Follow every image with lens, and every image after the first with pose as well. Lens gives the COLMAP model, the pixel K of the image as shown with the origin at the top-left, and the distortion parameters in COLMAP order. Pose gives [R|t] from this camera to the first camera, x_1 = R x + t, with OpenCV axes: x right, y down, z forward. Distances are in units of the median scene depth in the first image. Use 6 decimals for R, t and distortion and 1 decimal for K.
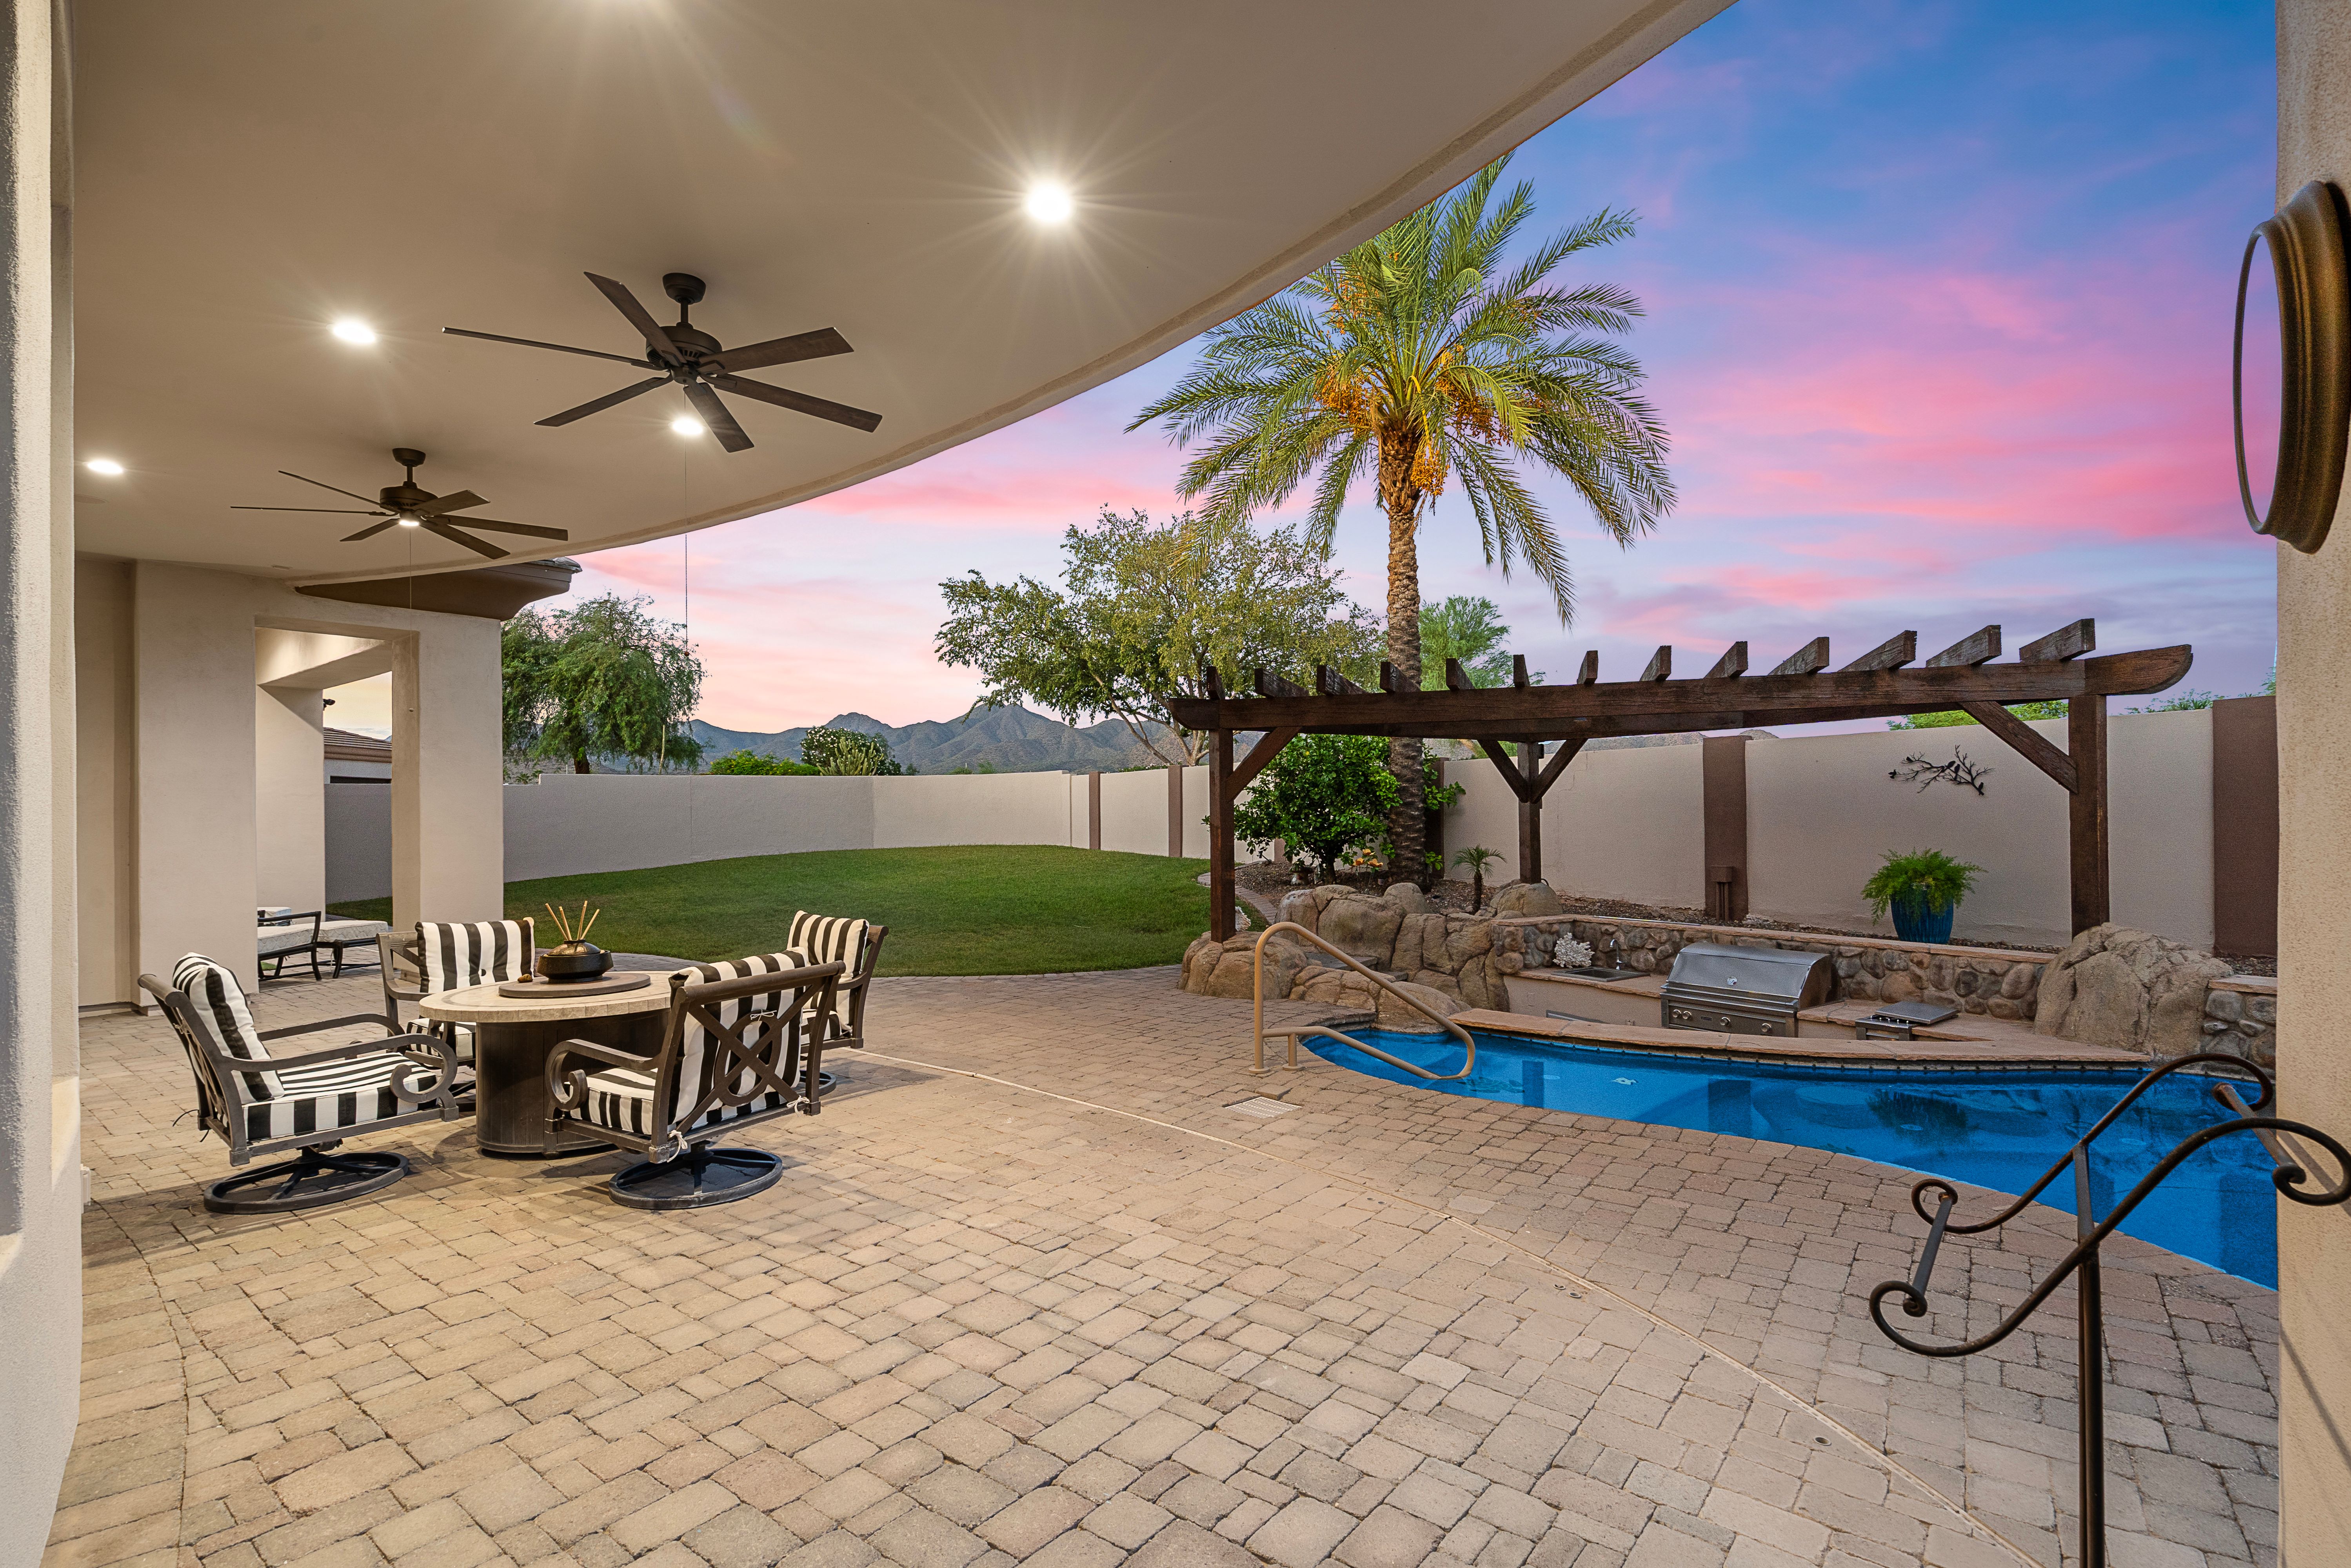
lens RADIAL K [[1088.5, 0, 1171.4], [0, 1088.5, 813.6], [0, 0, 1]] dist [0.001285, 0.000251]
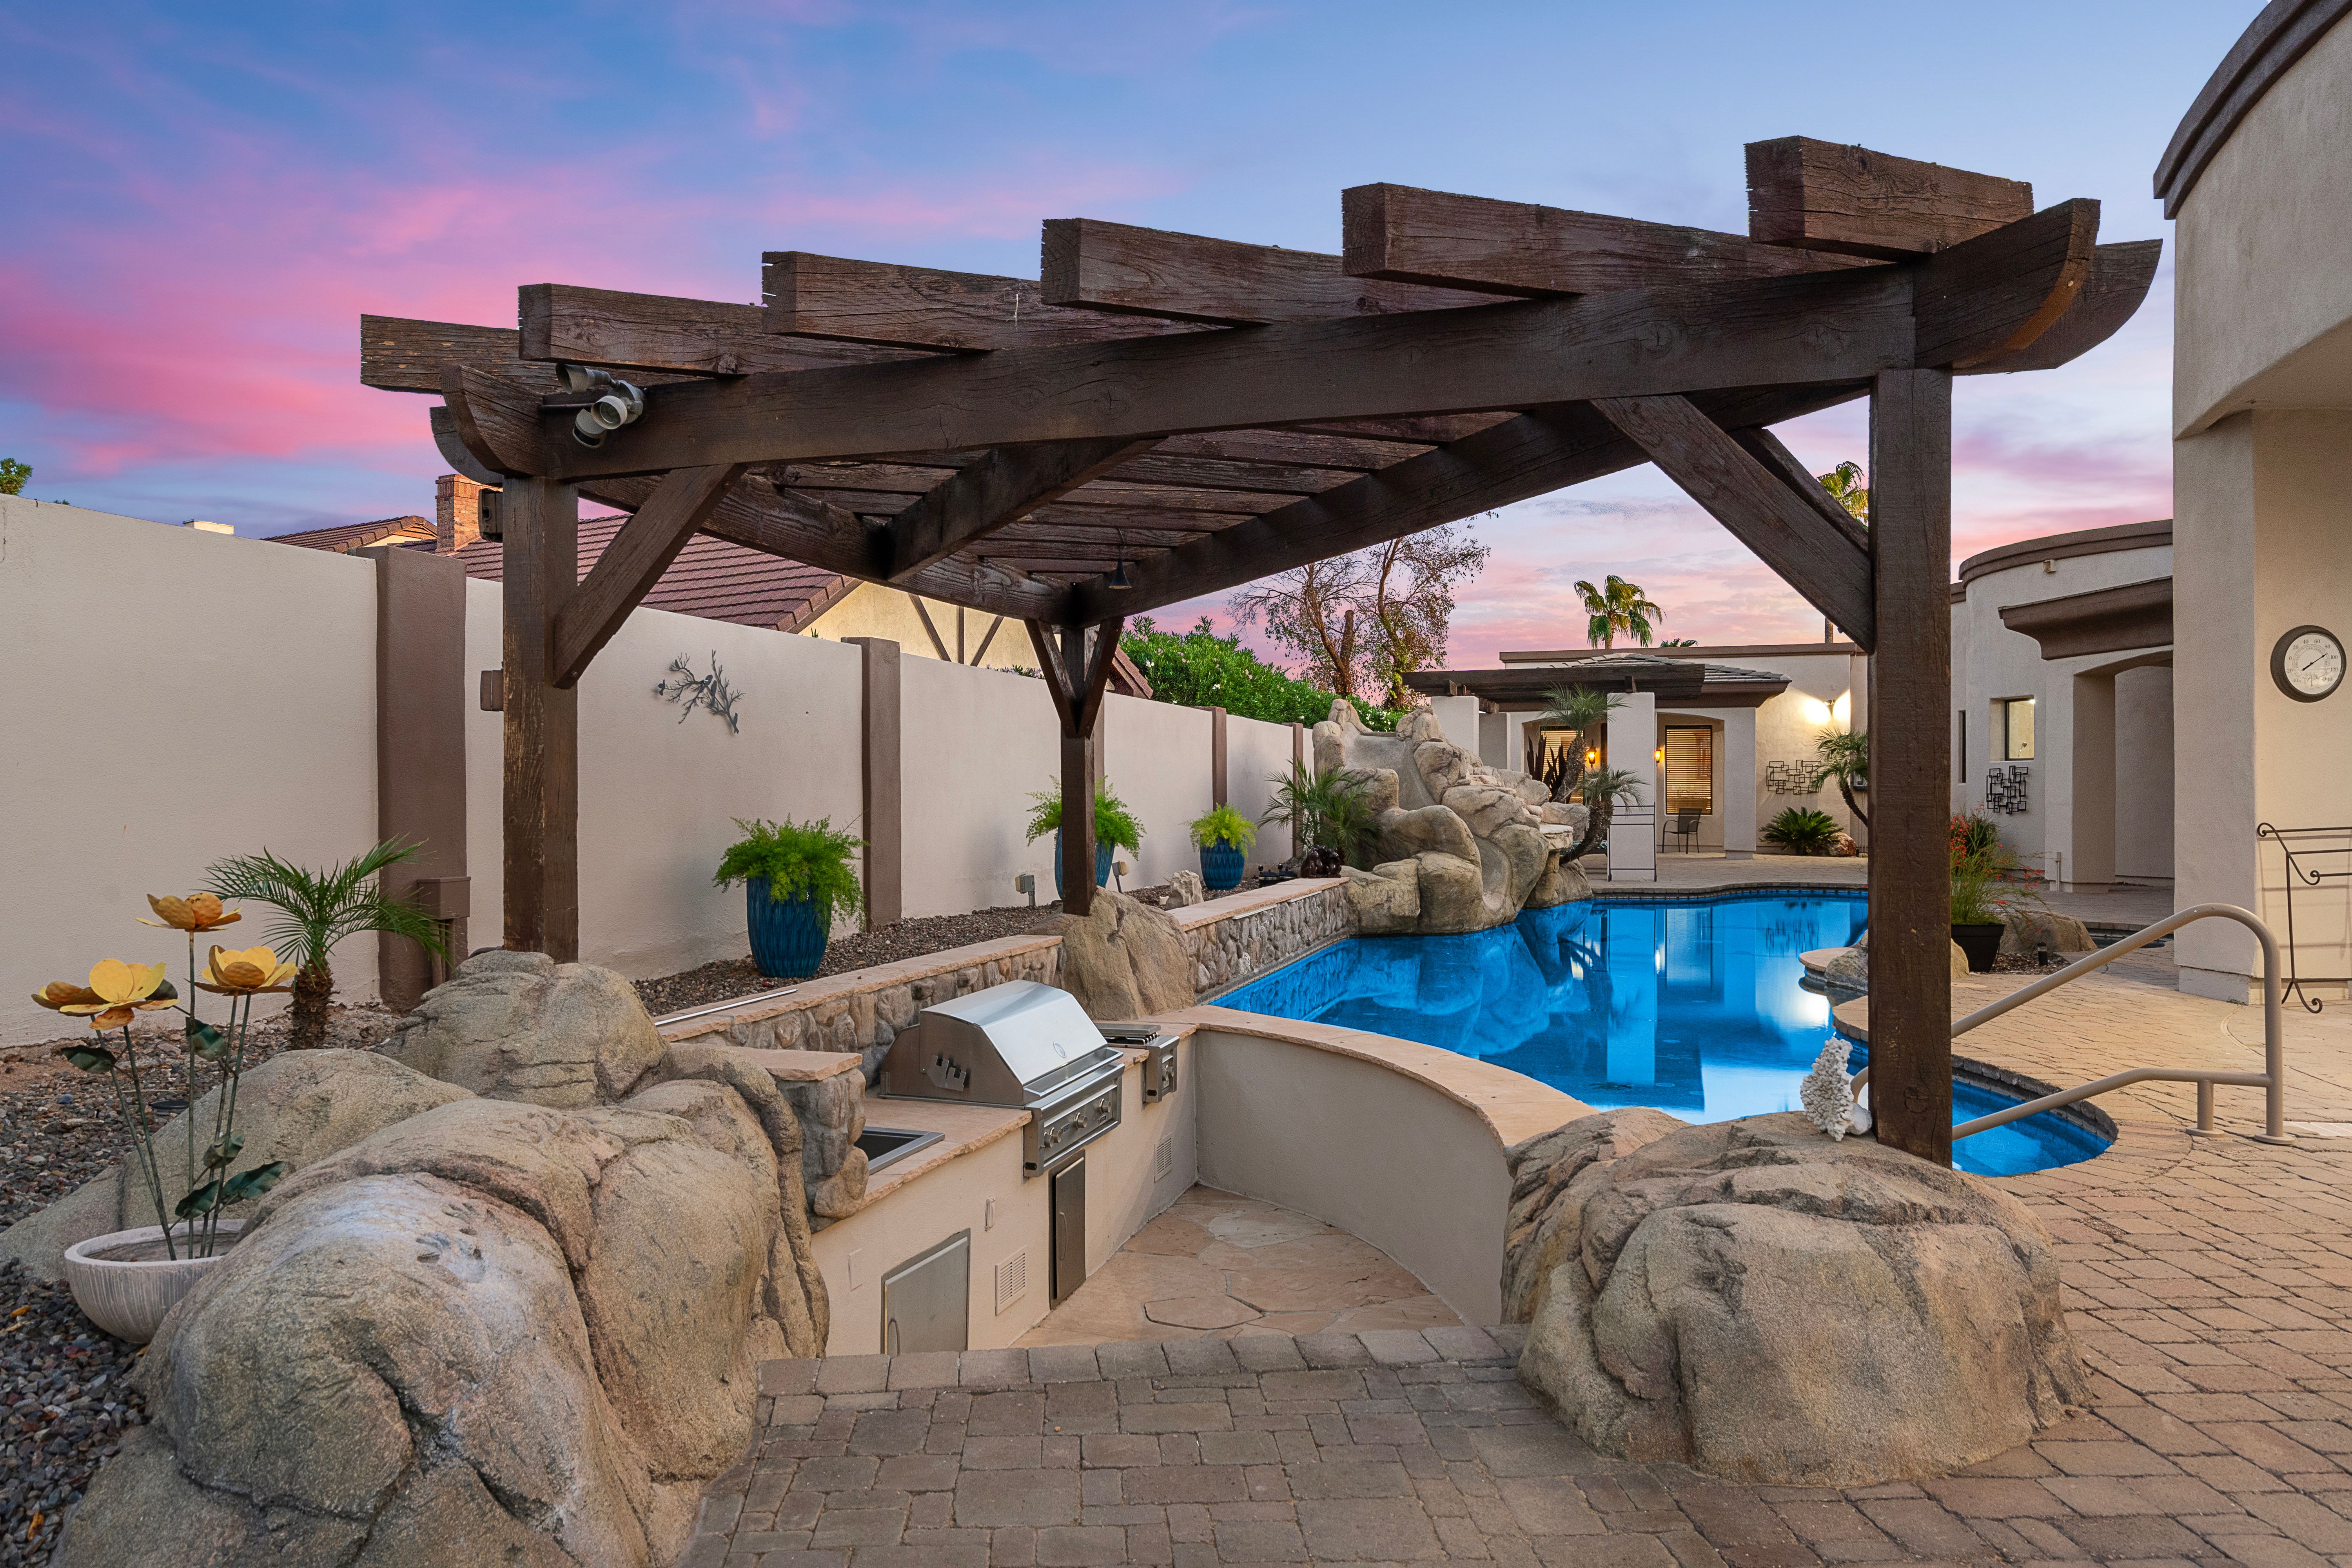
lens RADIAL K [[1587.2, 0, 1176.0], [0, 1587.2, 784.0], [0, 0, 1]] dist [0.016595, 0.000826]
pose [[-0.662315, 0.013612, 0.749102, -0.150584], [0.005830, 0.999898, -0.013015, 0.031755], [-0.749203, -0.004252, -0.662327, 1.679509]]
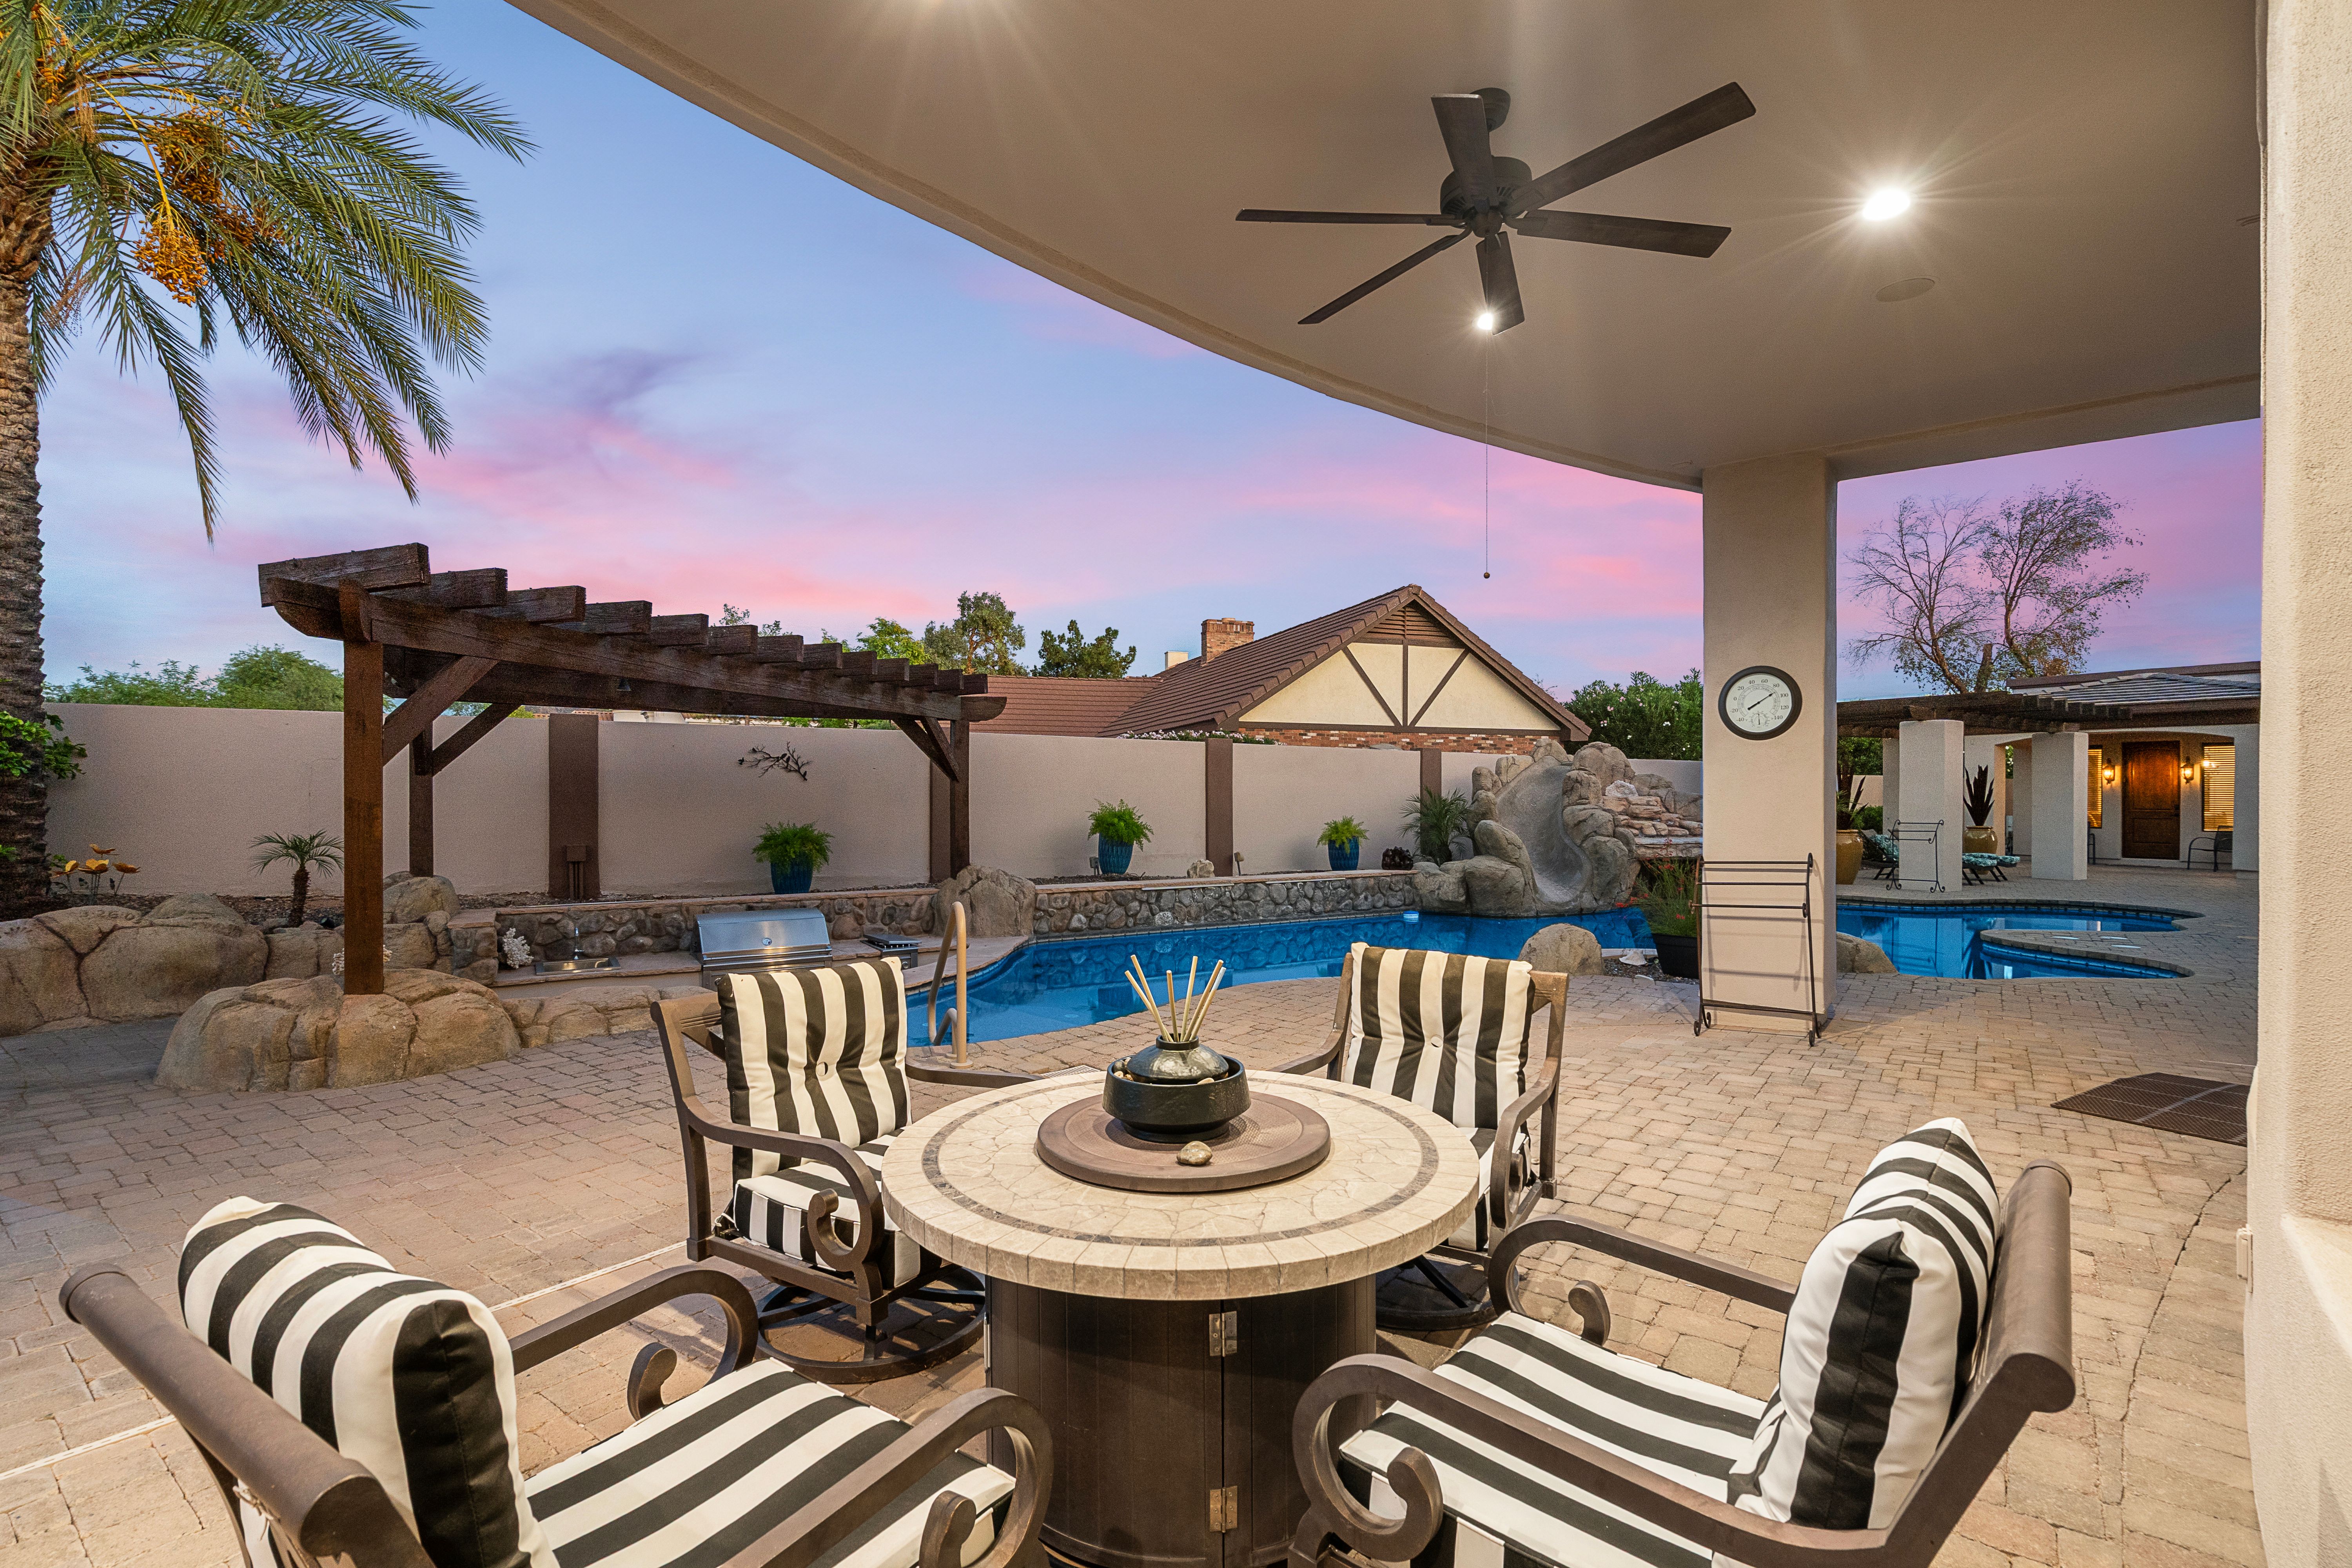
lens RADIAL K [[1065.2, 0, 1170.1], [0, 1065.2, 796.6], [0, 0, 1]] dist [-0.003048, 0.000159]
pose [[-0.011380, 0.007932, 0.999904, -0.661217], [-0.006099, 0.999949, -0.008002, 0.012293], [-0.999917, -0.006189, -0.011331, 0.670861]]
